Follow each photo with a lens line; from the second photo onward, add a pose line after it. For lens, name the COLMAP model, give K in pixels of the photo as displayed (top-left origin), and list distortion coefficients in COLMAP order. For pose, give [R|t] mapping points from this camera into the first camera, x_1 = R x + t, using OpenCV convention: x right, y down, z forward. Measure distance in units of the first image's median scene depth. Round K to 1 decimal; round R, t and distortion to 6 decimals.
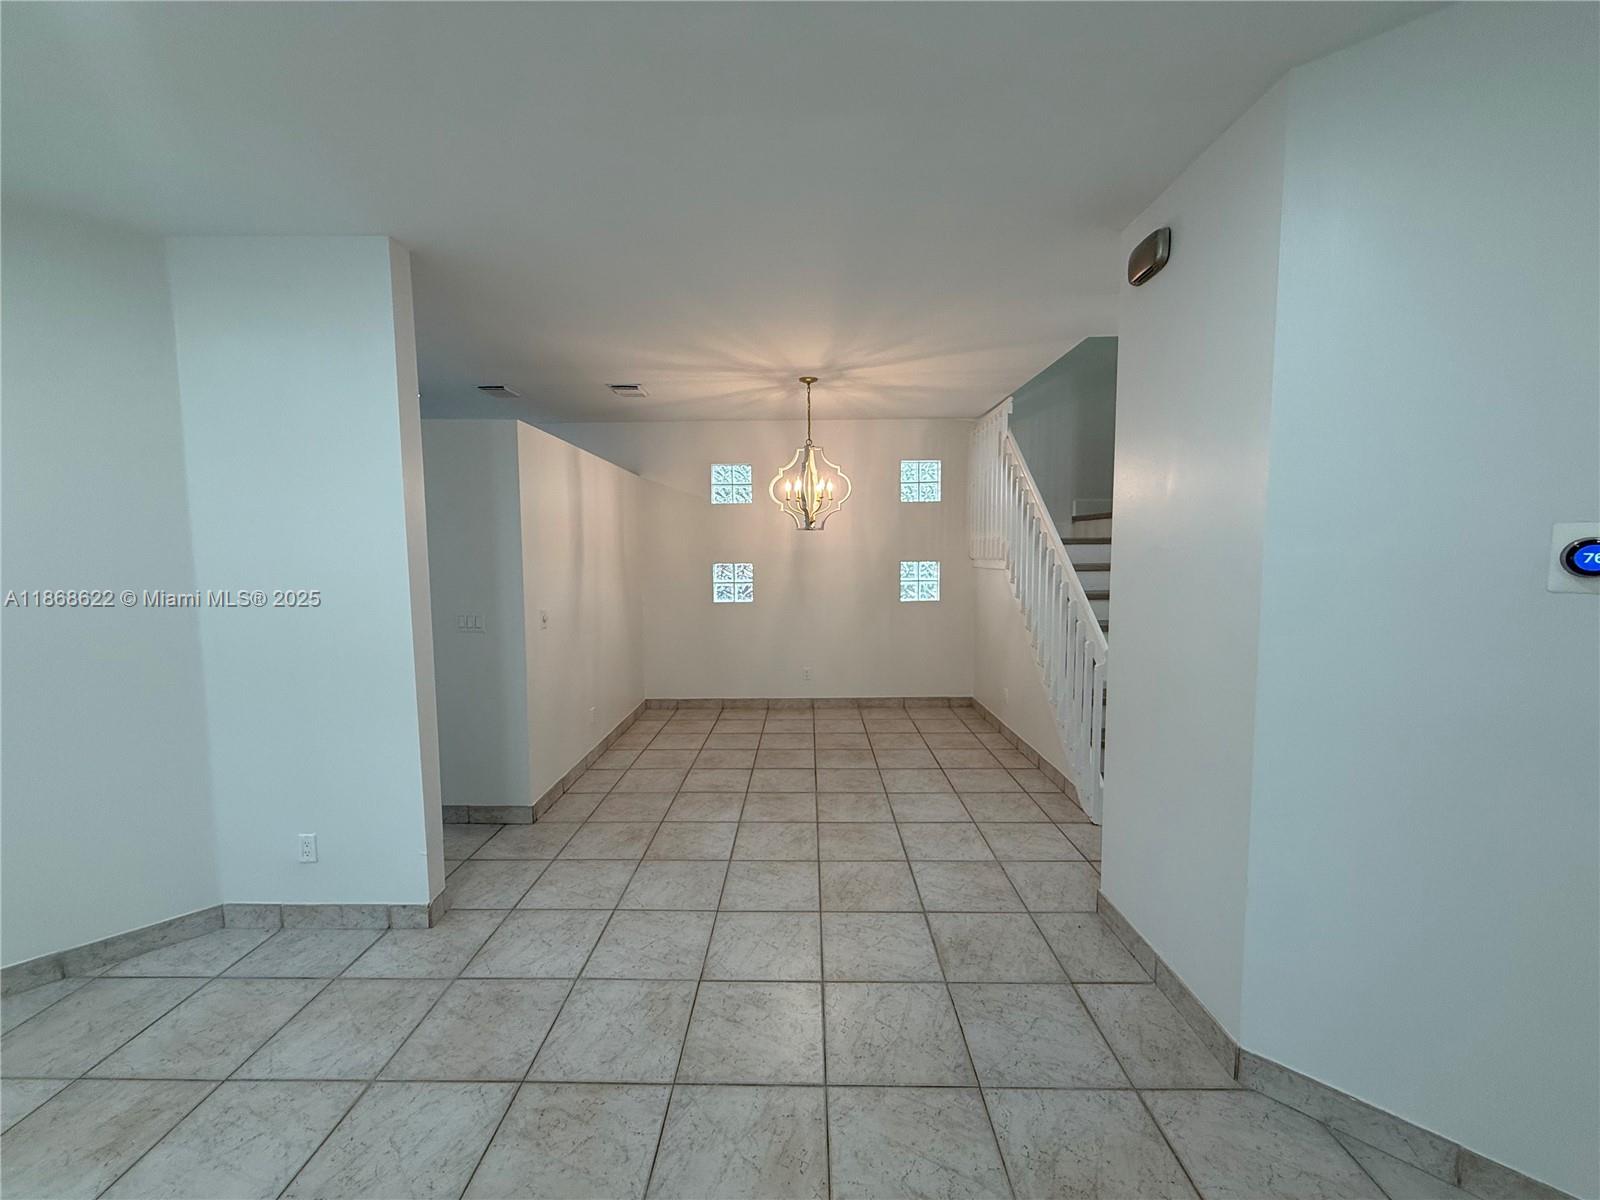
lens RADIAL K [[642.0, 0, 796.5], [0, 642.0, 601.9], [0, 0, 1]] dist [-0.002474, 0.000345]
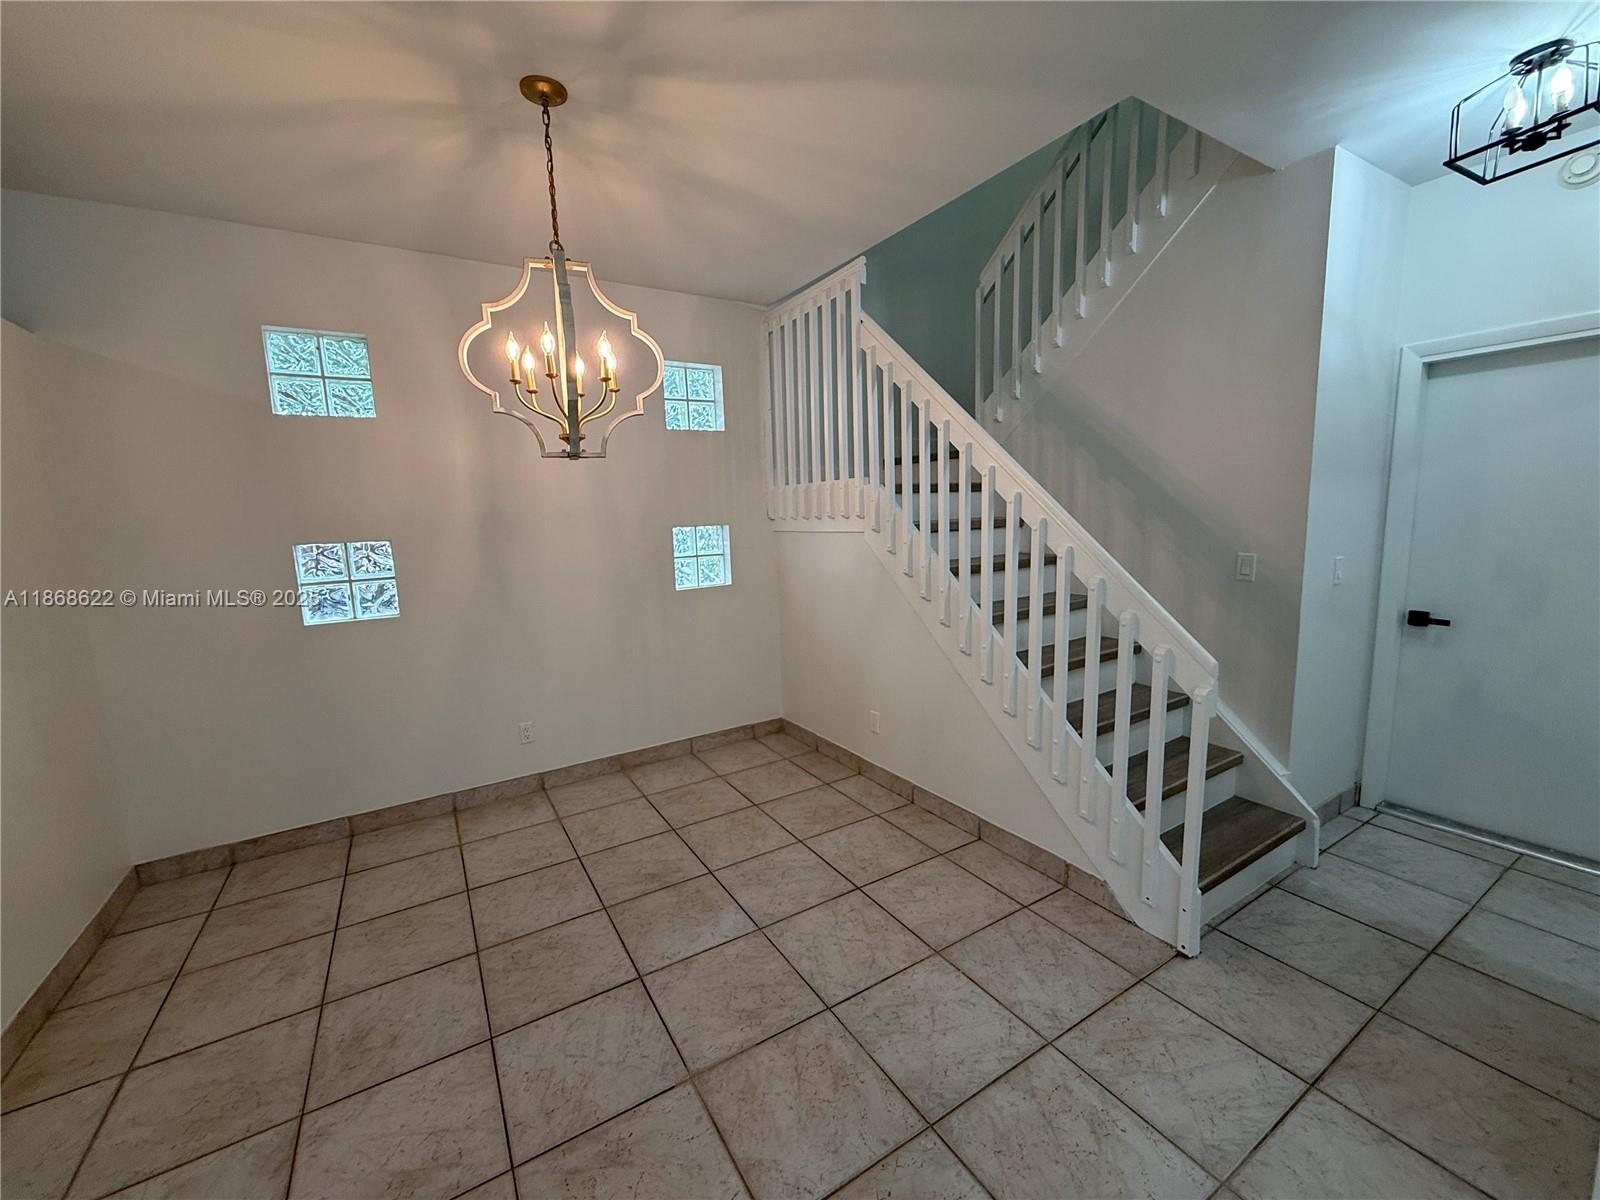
lens RADIAL K [[642.0, 0, 801.4], [0, 642.0, 600.8], [0, 0, 1]] dist [-0.002474, 0.000345]
pose [[0.845000, -0.094615, 0.526330, -0.072417], [0.068774, 0.995278, 0.068502, -0.027688], [-0.530326, -0.021686, 0.847517, 0.442657]]
